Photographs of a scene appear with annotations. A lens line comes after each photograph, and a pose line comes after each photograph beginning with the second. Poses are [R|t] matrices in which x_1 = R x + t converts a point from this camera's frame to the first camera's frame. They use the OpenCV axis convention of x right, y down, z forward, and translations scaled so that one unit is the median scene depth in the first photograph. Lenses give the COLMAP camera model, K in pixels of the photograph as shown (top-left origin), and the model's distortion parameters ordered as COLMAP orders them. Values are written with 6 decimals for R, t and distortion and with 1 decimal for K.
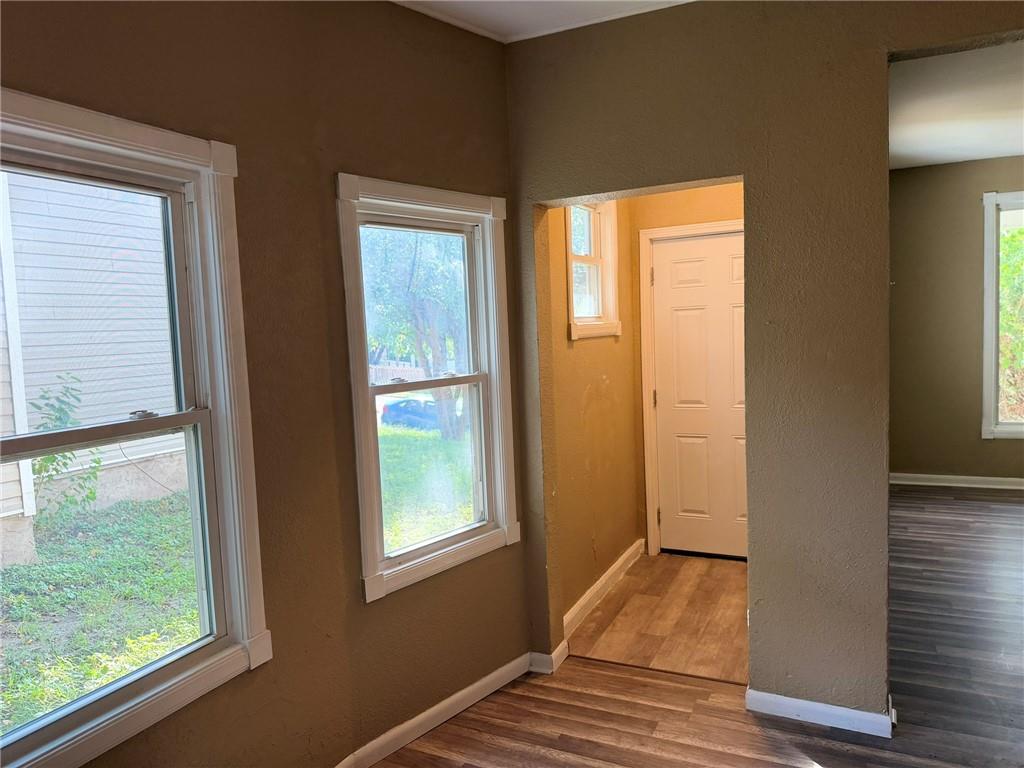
lens RADIAL K [[741.4, 0, 513.7], [0, 741.4, 385.1], [0, 0, 1]] dist [-0.011606, -0.007103]
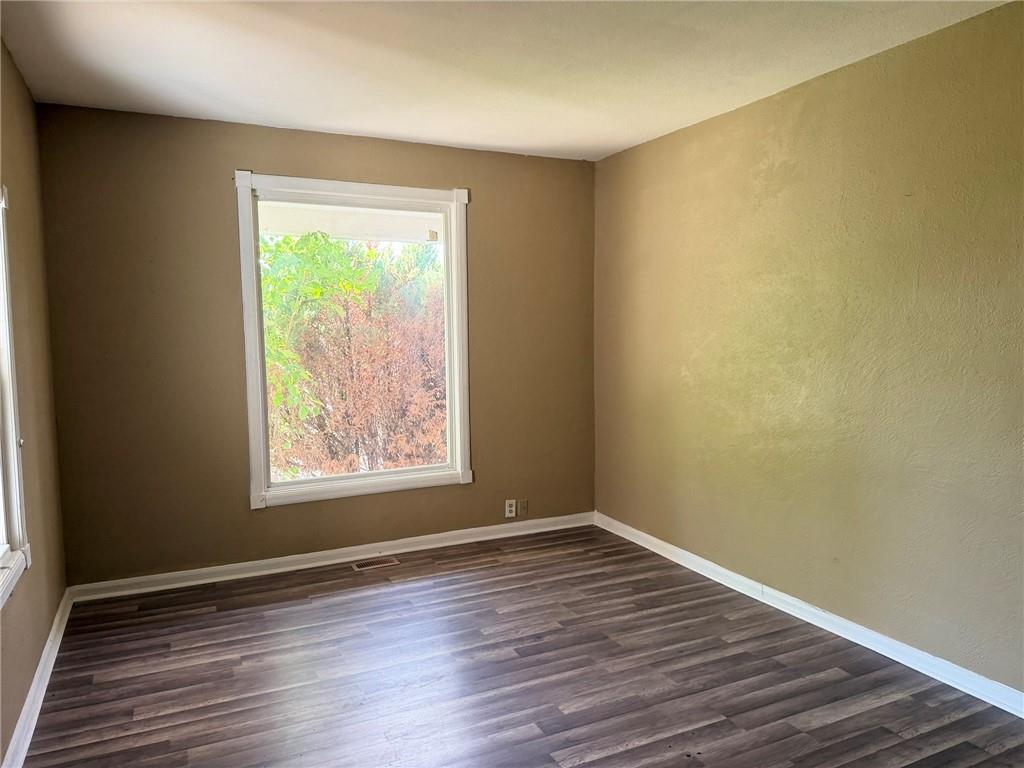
lens RADIAL K [[741.4, 0, 514.2], [0, 741.4, 384.3], [0, 0, 1]] dist [-0.011606, -0.007103]
pose [[0.630780, -0.029273, 0.775409, 0.243237], [0.051587, 0.998659, -0.004264, -0.036585], [-0.774245, 0.042691, 0.631444, 0.341546]]
